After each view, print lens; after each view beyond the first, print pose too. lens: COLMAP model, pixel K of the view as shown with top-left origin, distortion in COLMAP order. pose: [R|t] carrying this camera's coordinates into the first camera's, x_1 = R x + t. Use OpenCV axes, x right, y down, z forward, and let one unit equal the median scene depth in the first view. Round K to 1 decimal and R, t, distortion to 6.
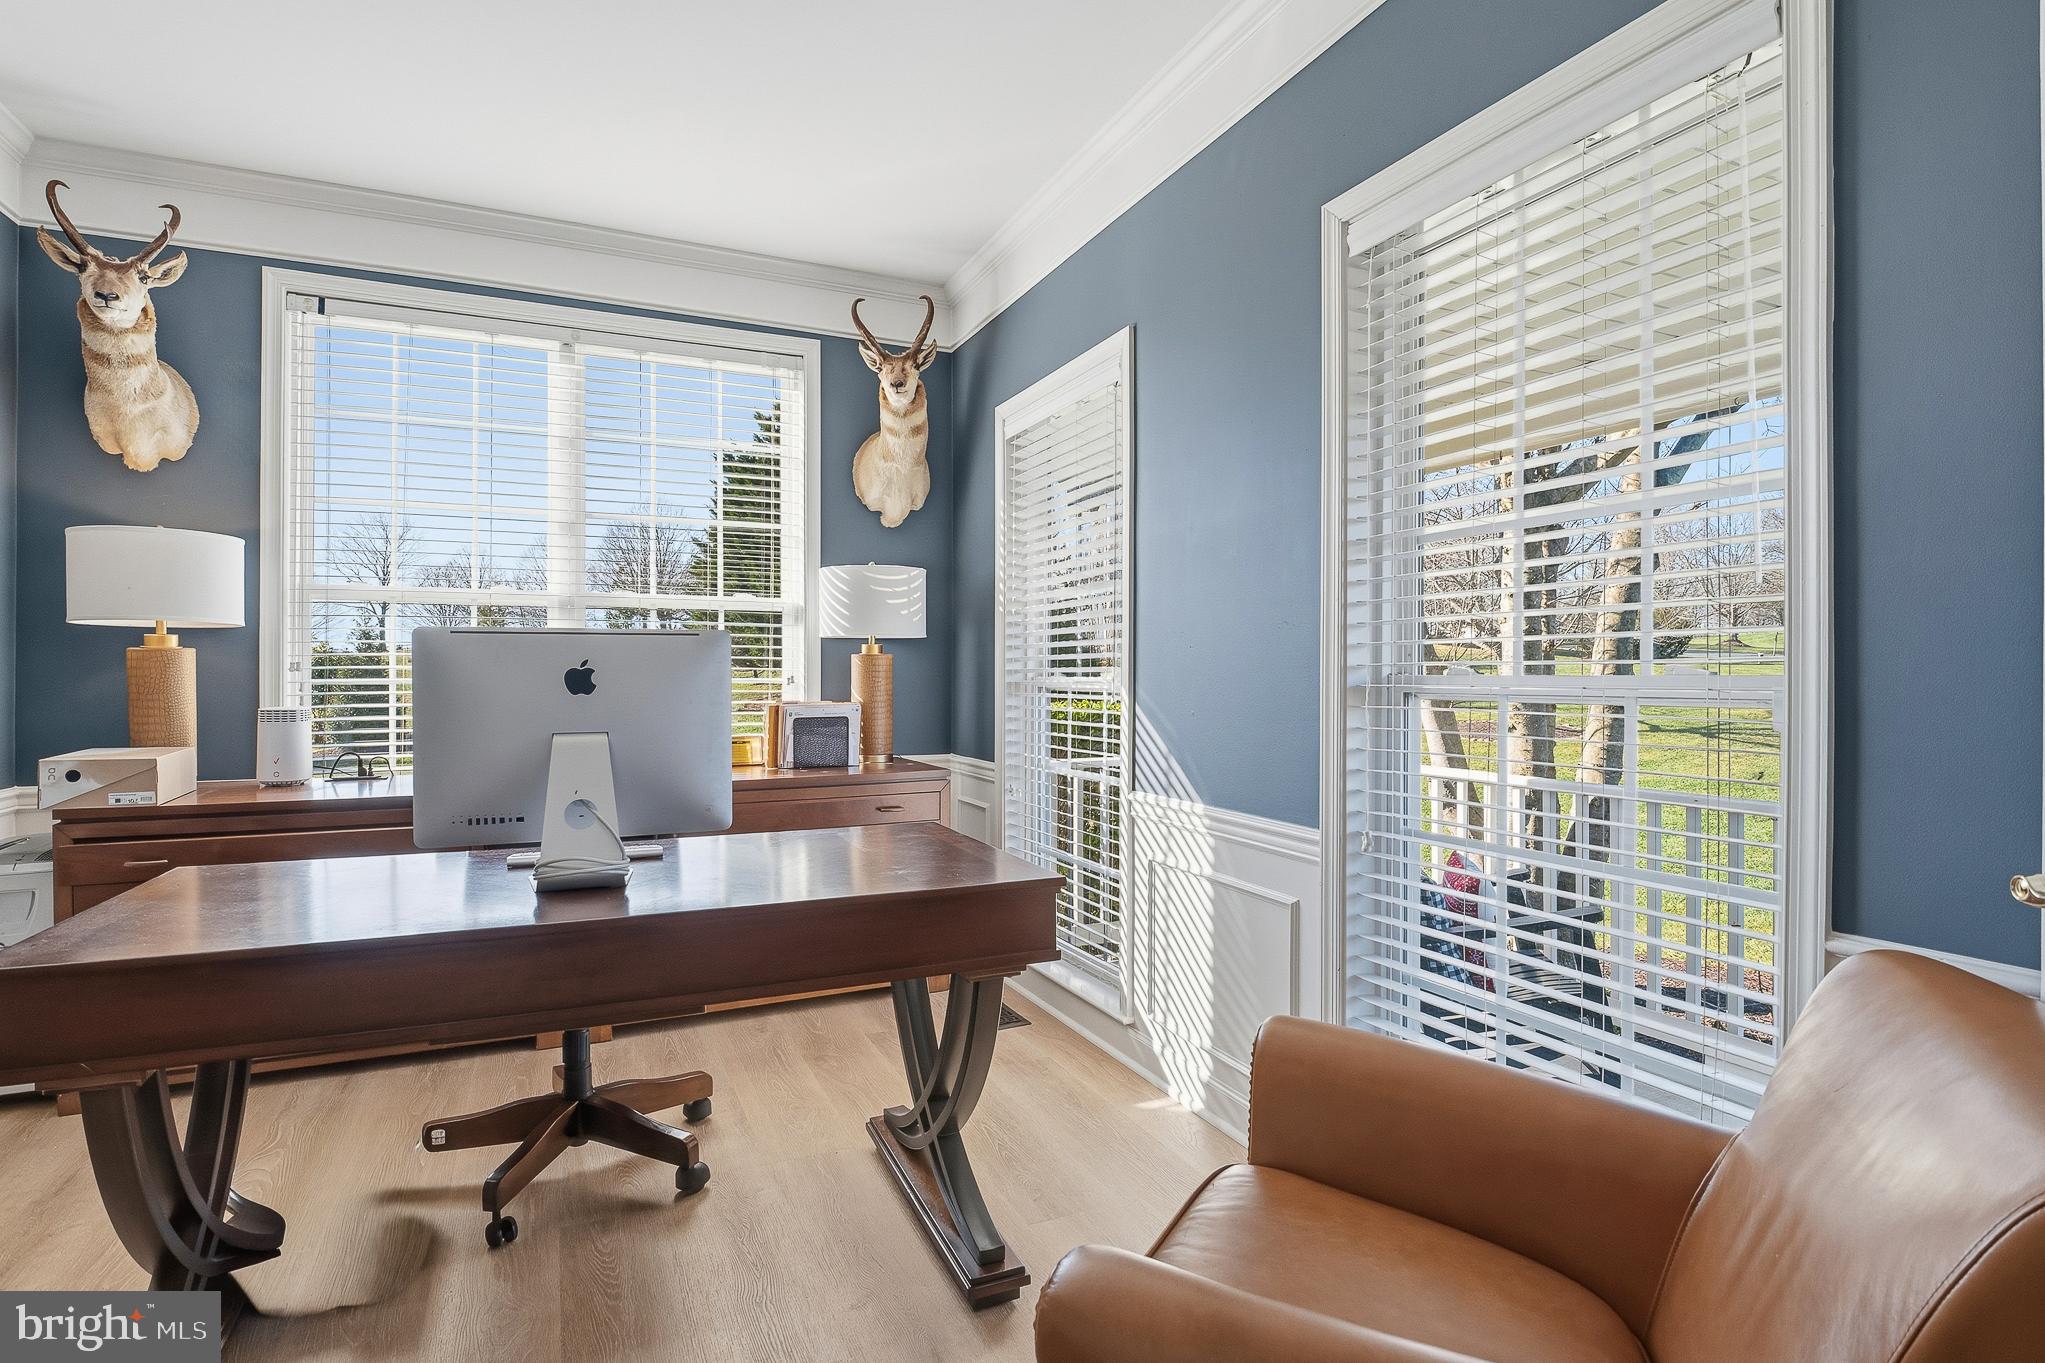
lens RADIAL K [[1052.9, 0, 1029.4], [0, 1052.9, 676.0], [0, 0, 1]] dist [-0.007500, -0.006748]
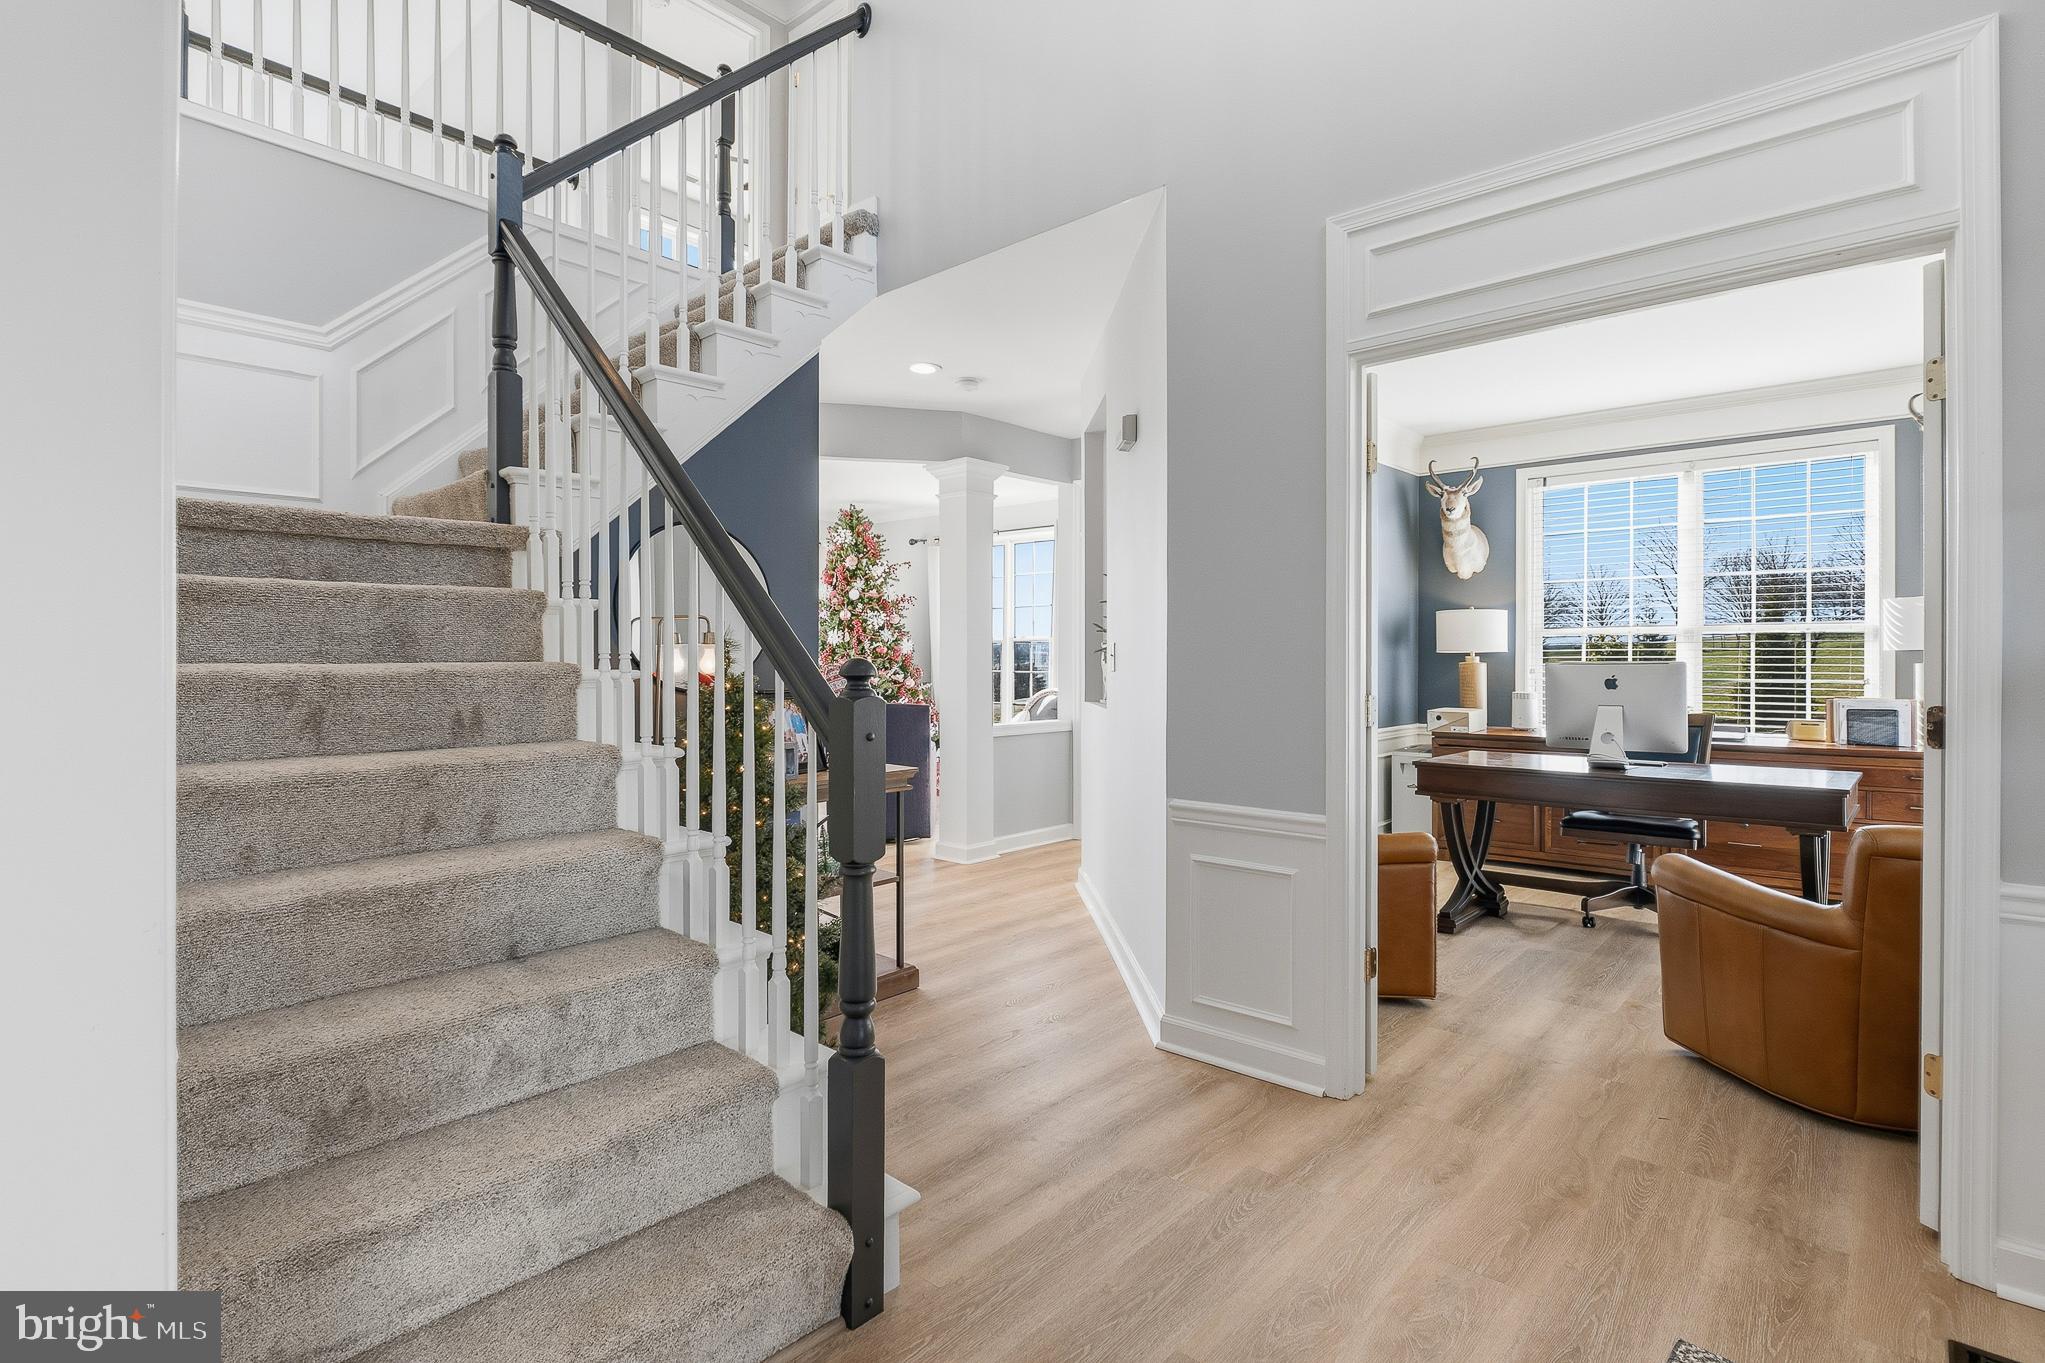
lens RADIAL K [[950.3, 0, 1024.6], [0, 950.3, 671.6], [0, 0, 1]] dist [-0.004917, -0.003872]
pose [[0.406469, 0.006894, -0.913638, 0.573733], [-0.000723, 0.999974, 0.007223, -0.021704], [0.913664, -0.002276, 0.406463, -0.631565]]
